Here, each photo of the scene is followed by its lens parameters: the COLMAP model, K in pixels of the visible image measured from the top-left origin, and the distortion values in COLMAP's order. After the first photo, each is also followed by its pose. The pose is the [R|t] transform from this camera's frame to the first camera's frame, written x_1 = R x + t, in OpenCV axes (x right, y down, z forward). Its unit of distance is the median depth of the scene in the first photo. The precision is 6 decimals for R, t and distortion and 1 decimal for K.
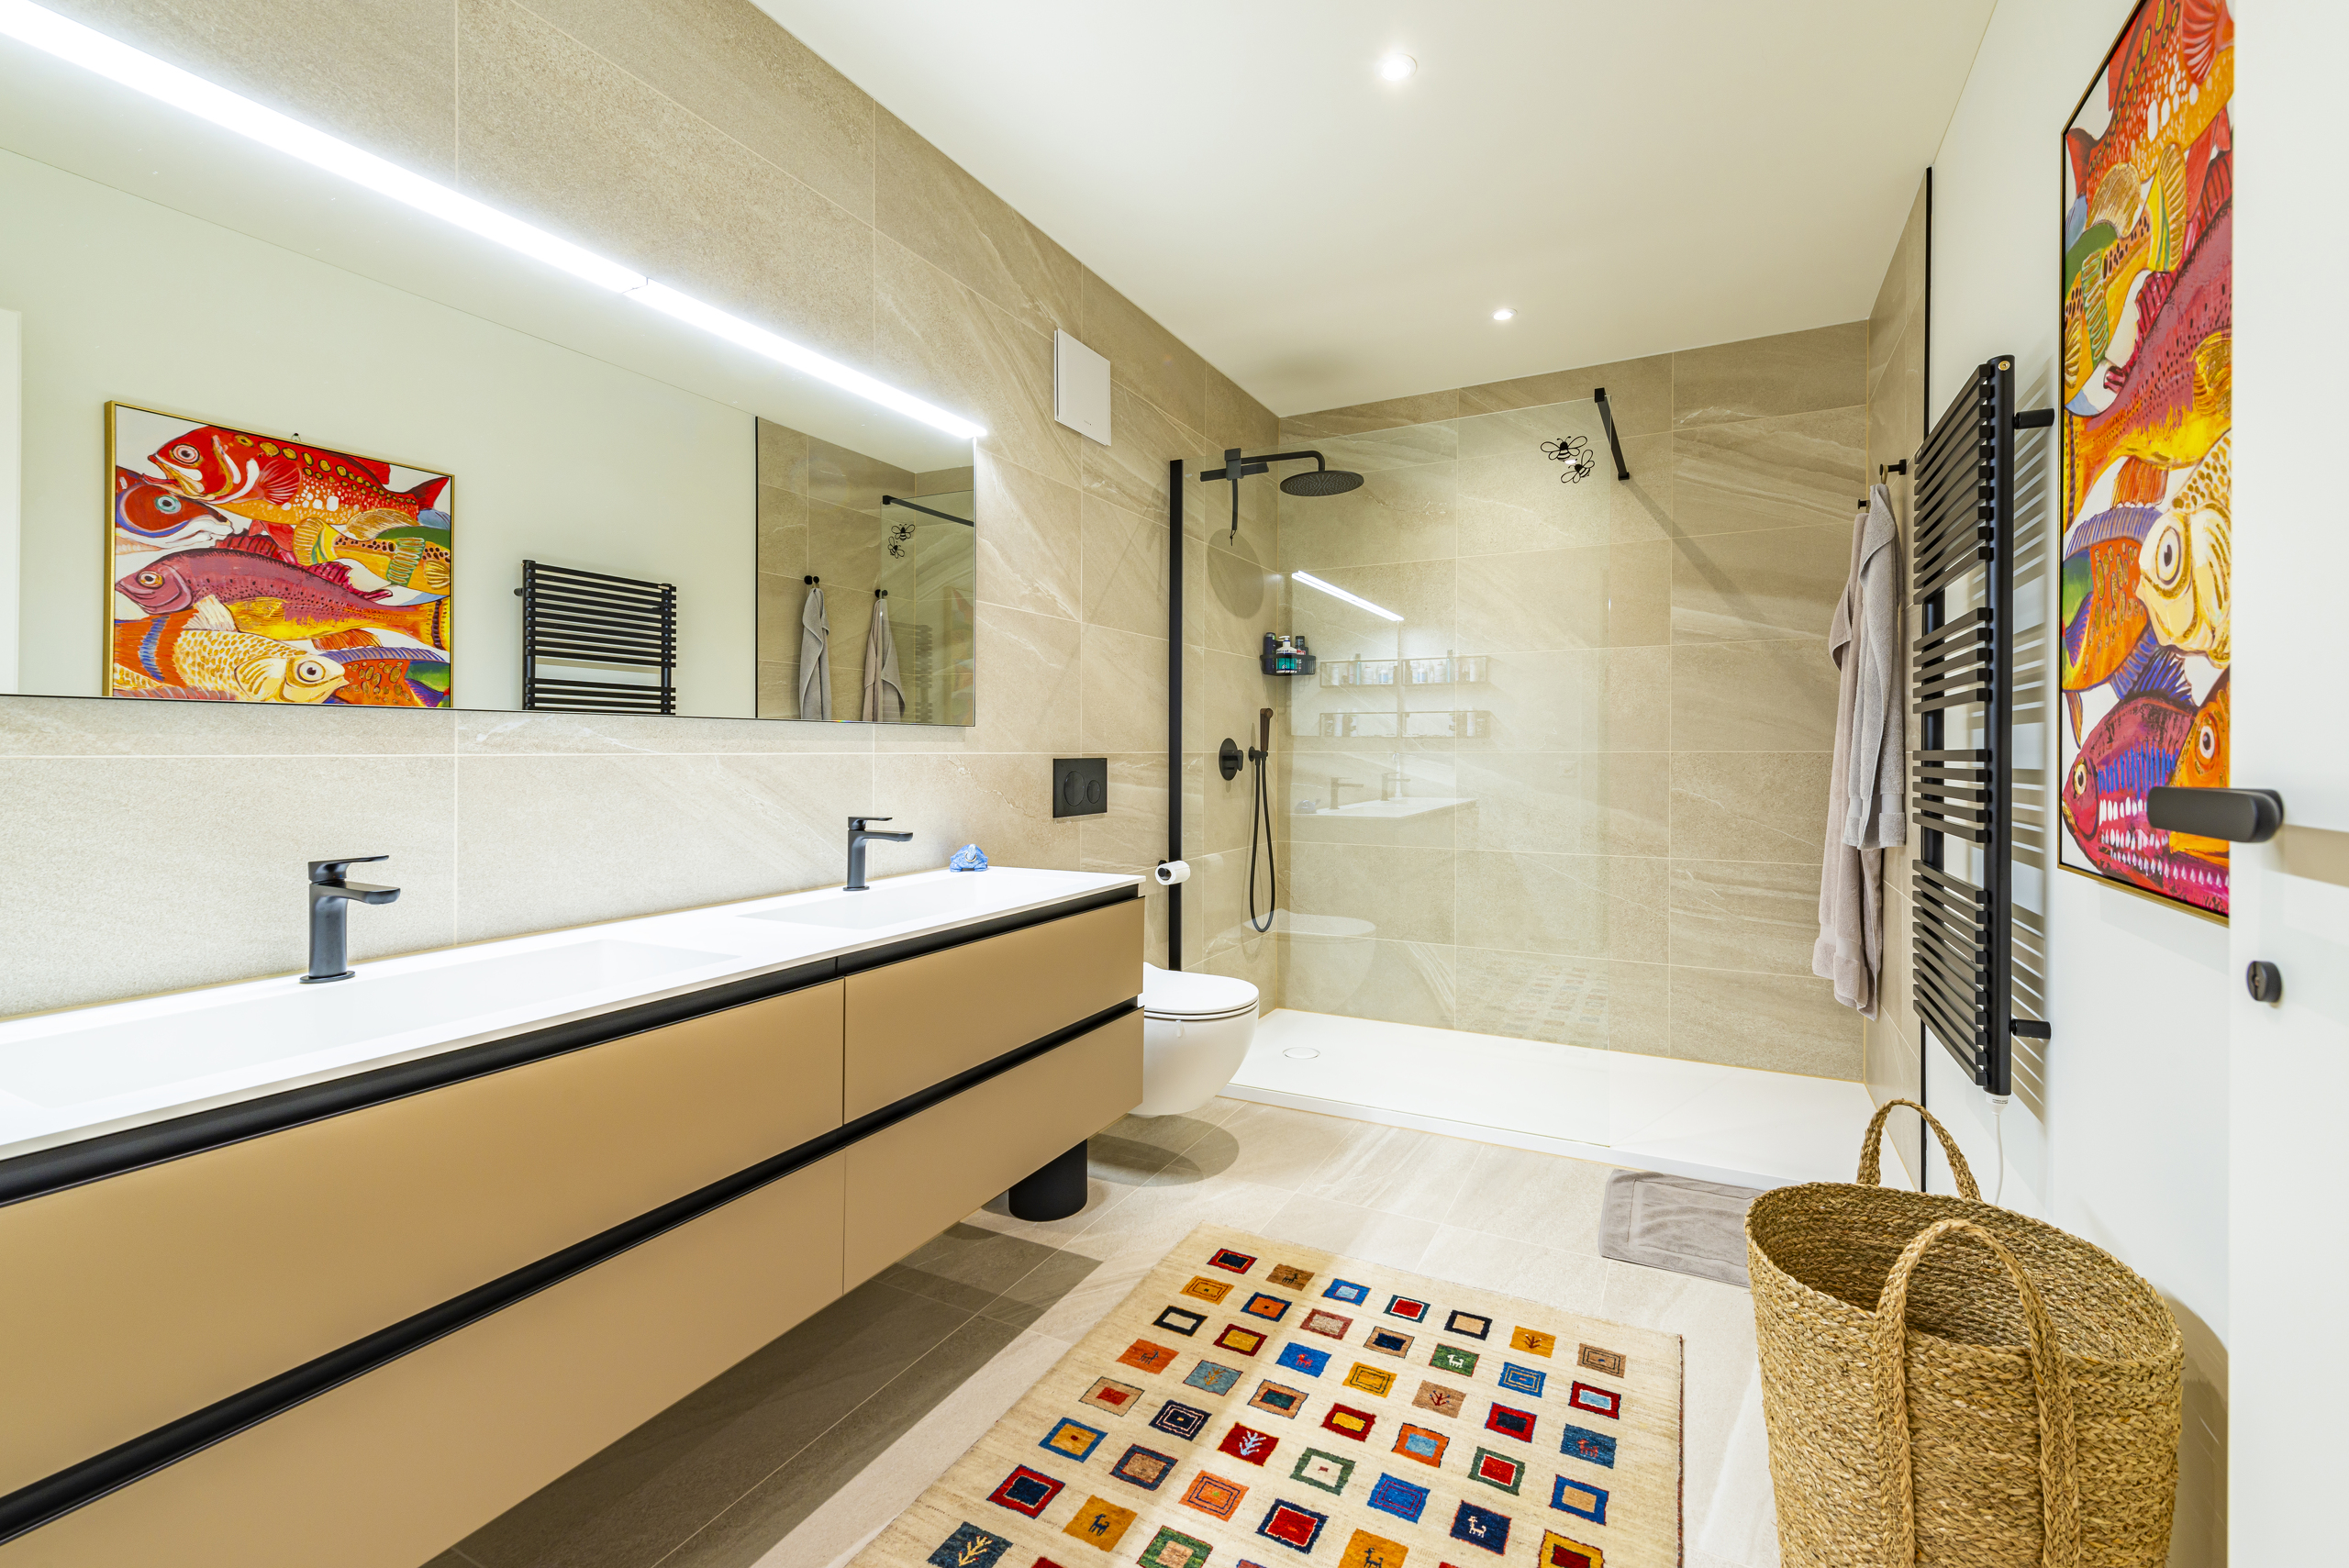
lens RADIAL K [[936.1, 0, 1203.8], [0, 936.1, 776.0], [0, 0, 1]] dist [-0.000142, -0.000041]
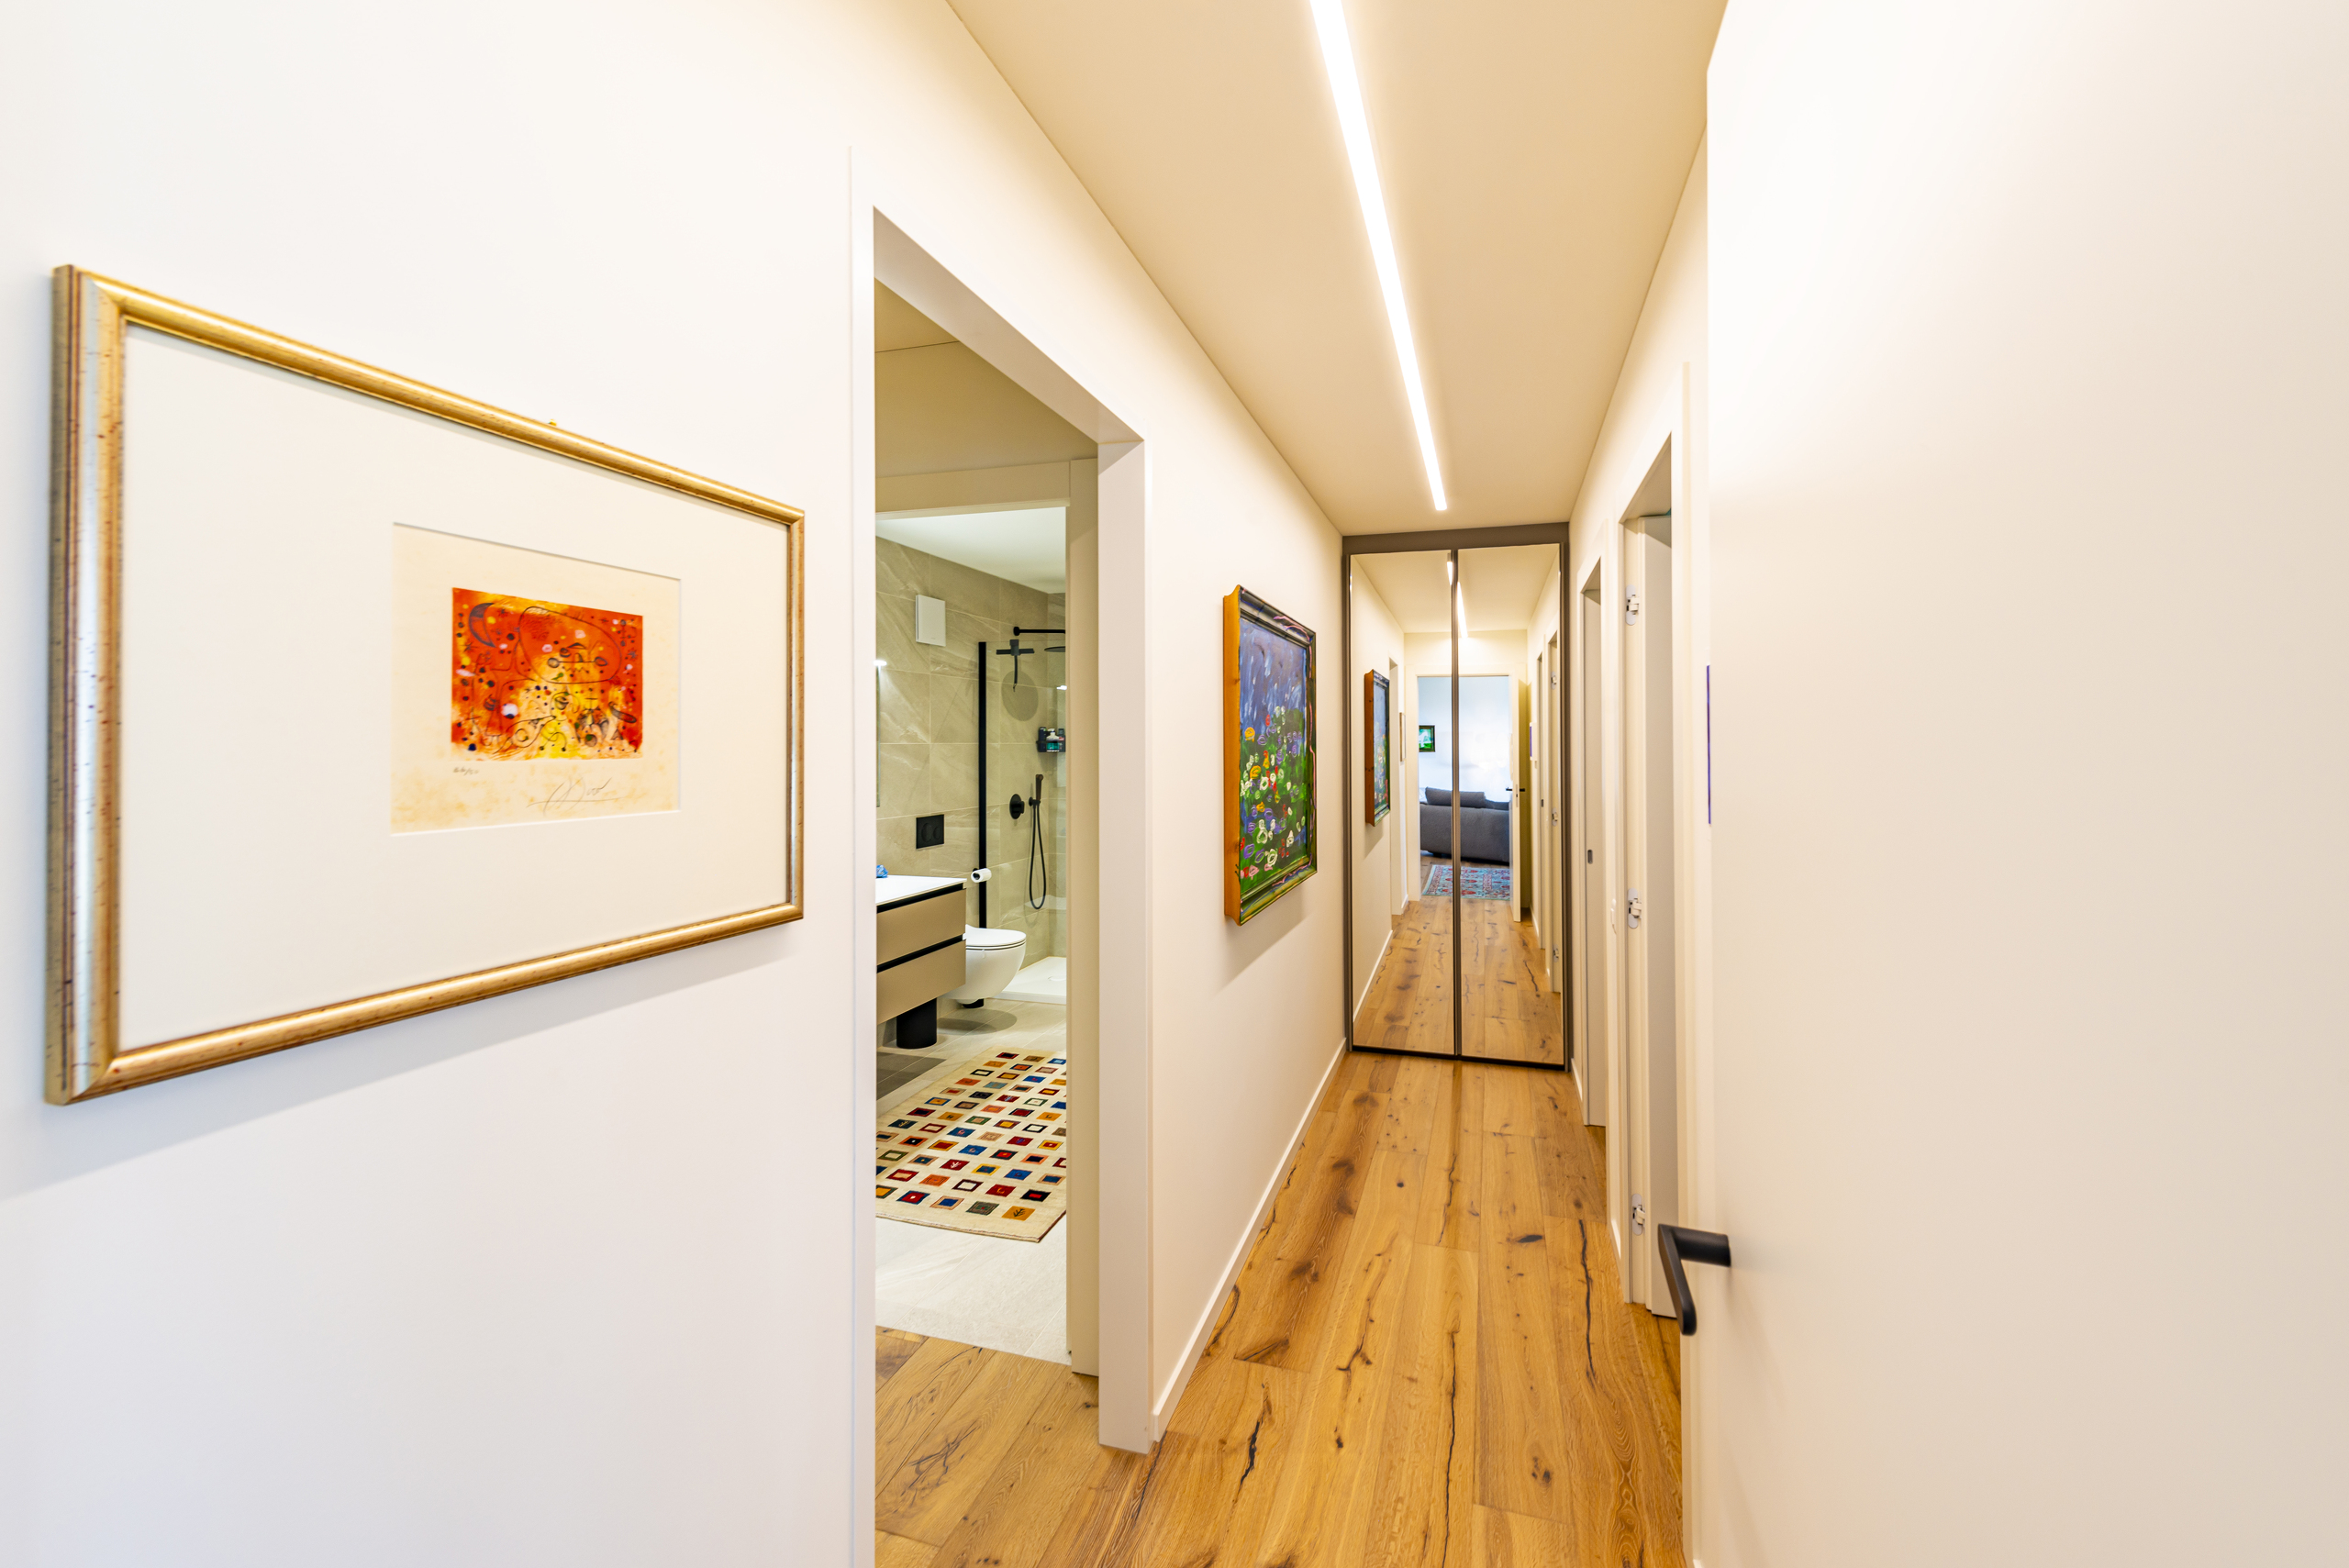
lens RADIAL K [[933.4, 0, 1179.9], [0, 933.4, 800.5], [0, 0, 1]] dist [0.024978, -0.009348]
pose [[0.985984, -0.000915, 0.166839, 0.047888], [-0.005172, 0.999337, 0.036051, -0.116060], [-0.166762, -0.036409, 0.985325, -0.899763]]
